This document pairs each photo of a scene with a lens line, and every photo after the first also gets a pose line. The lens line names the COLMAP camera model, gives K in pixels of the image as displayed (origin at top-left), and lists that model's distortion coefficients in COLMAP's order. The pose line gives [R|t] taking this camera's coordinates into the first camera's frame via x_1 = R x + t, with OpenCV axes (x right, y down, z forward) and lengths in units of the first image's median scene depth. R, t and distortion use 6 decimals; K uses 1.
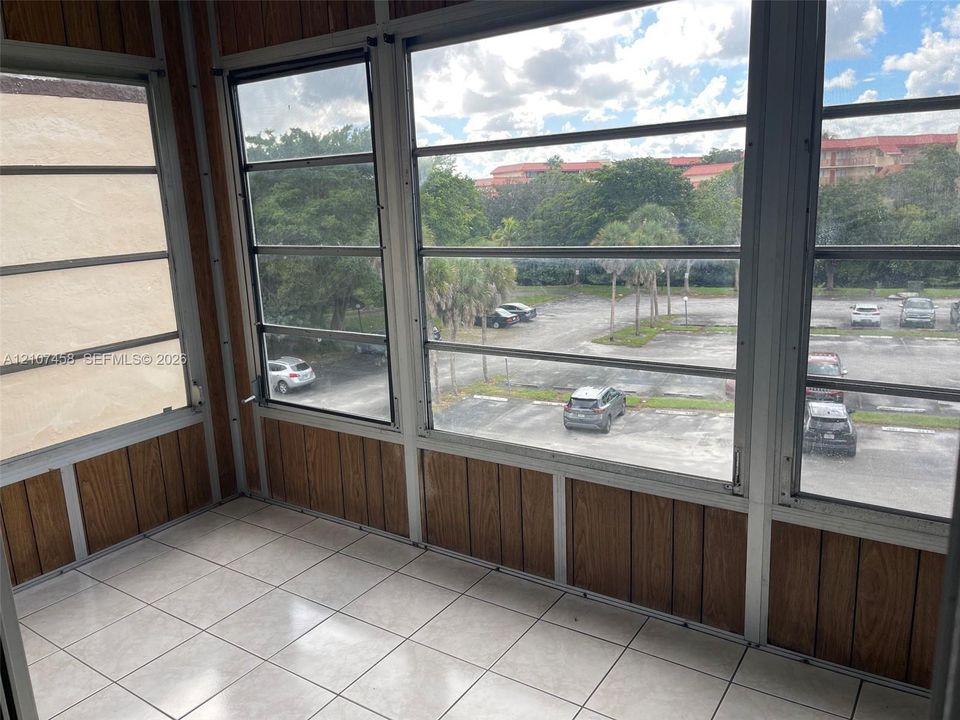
lens RADIAL K [[746.9, 0, 460.2], [0, 746.9, 362.5], [0, 0, 1]] dist [0.039080, -0.000314]
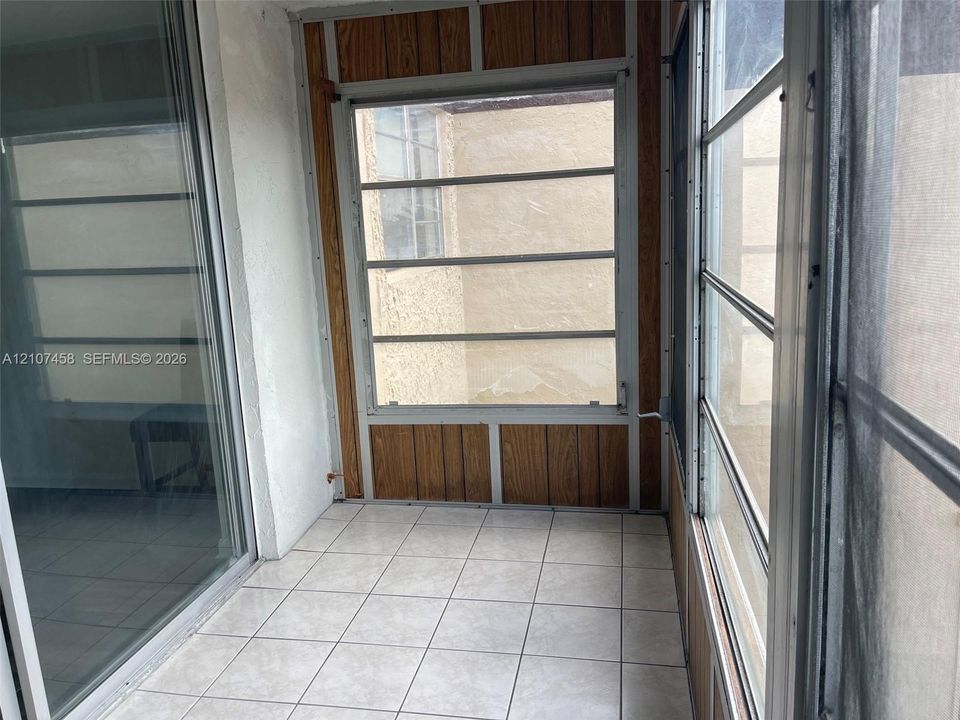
lens RADIAL K [[749.0, 0, 480.0], [0, 749.0, 360.0], [0, 0, 1]] dist [0.072245, -0.000336]
pose [[0.417203, 0.203530, -0.885730, 0.473139], [-0.179418, 0.973865, 0.139272, -0.116695], [0.890927, 0.100811, 0.442816, 0.418902]]
